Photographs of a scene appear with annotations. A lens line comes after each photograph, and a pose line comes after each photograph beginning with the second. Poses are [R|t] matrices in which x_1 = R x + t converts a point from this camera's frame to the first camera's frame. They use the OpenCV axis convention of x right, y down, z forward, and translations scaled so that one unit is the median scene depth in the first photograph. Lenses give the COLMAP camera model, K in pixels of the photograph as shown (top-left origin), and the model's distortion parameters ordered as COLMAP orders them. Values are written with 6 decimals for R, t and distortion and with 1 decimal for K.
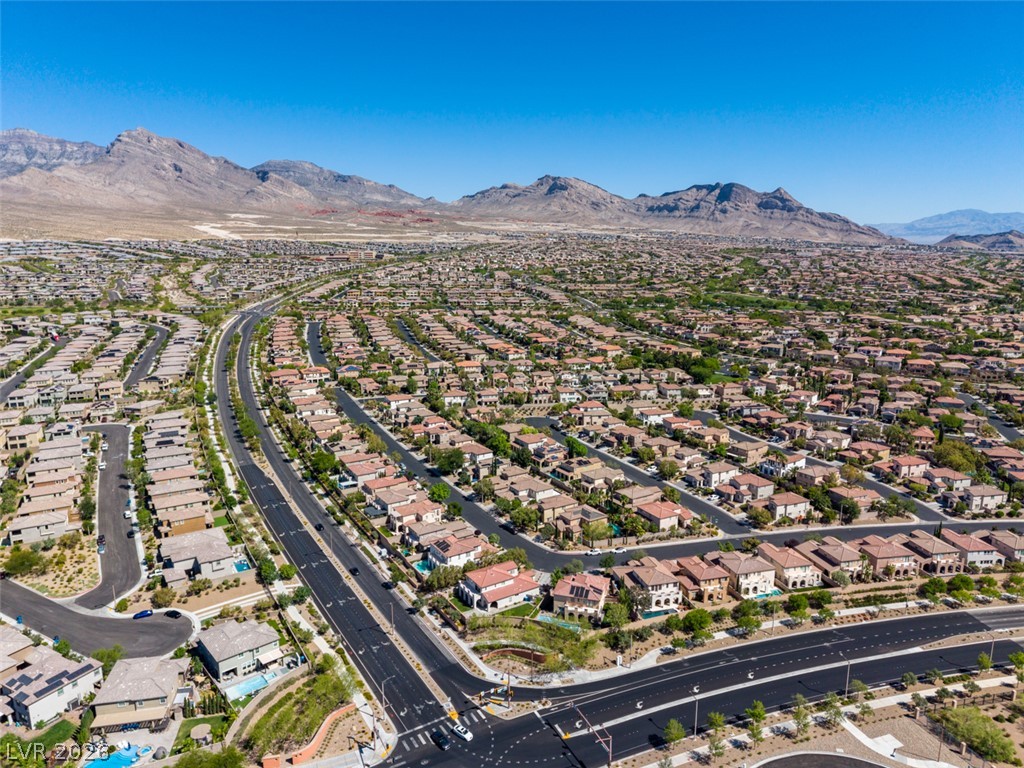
lens RADIAL K [[681.9, 0, 514.8], [0, 681.9, 378.6], [0, 0, 1]] dist [0.044707, -0.049912]
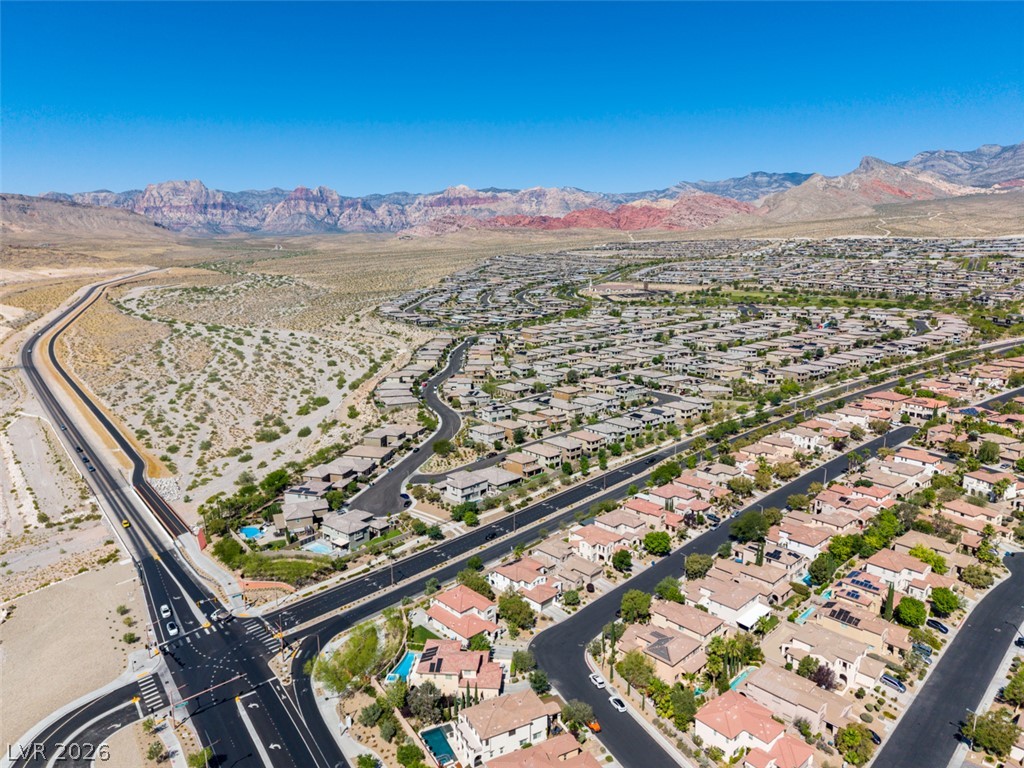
lens RADIAL K [[681.9, 0, 514.5], [0, 681.9, 390.3], [0, 0, 1]] dist [0.044707, -0.049912]
pose [[0.208402, 0.210330, -0.955160, 0.536486], [-0.189812, 0.966732, 0.171464, -0.106022], [0.959448, 0.145568, 0.241392, 0.531487]]
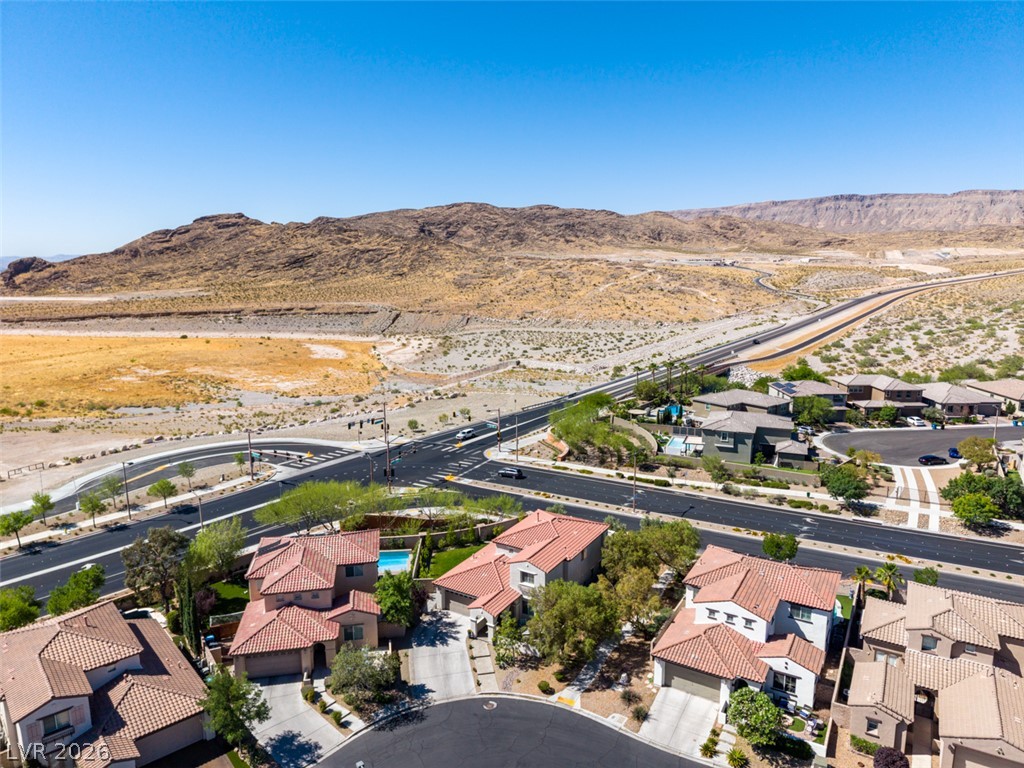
lens RADIAL K [[681.9, 0, 511.1], [0, 681.9, 389.2], [0, 0, 1]] dist [0.044707, -0.049912]
pose [[-0.892690, 0.094719, -0.440604, 0.102003], [-0.079548, 0.929197, 0.360923, 0.043300], [0.443594, 0.357242, -0.821950, 0.853204]]
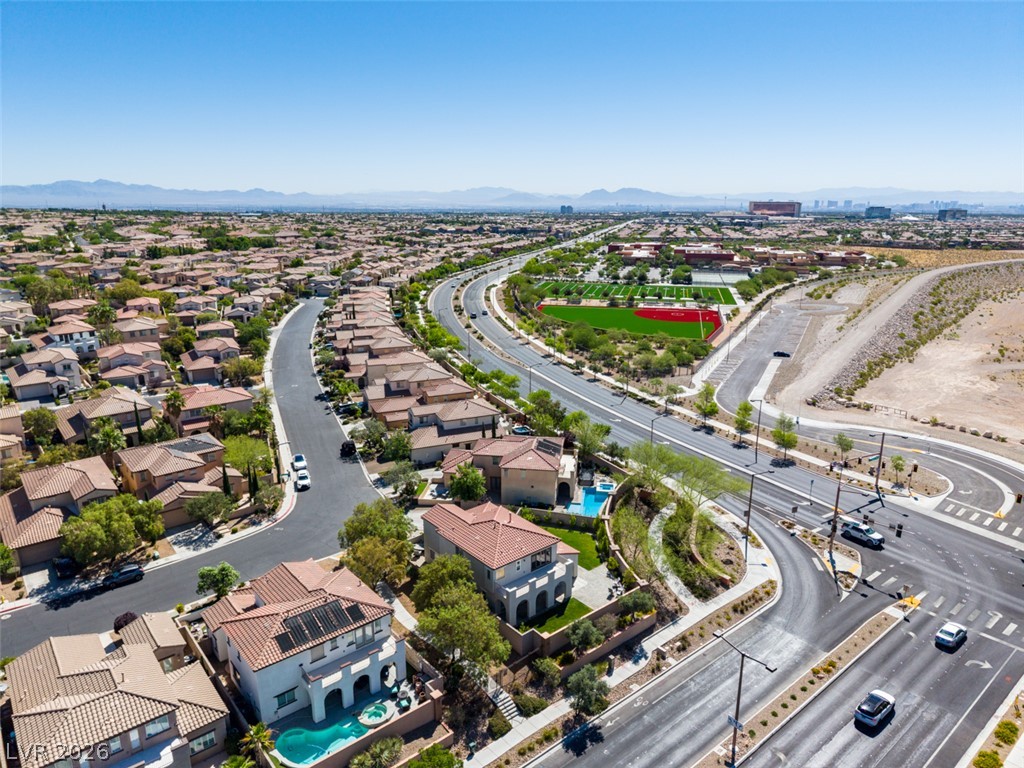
lens RADIAL K [[681.9, 0, 502.5], [0, 681.9, 391.8], [0, 0, 1]] dist [0.044707, -0.049912]
pose [[-0.123134, -0.273770, 0.953880, -0.260427], [0.196008, 0.935551, 0.293812, 0.061399], [-0.972841, 0.223147, -0.061537, 0.663348]]
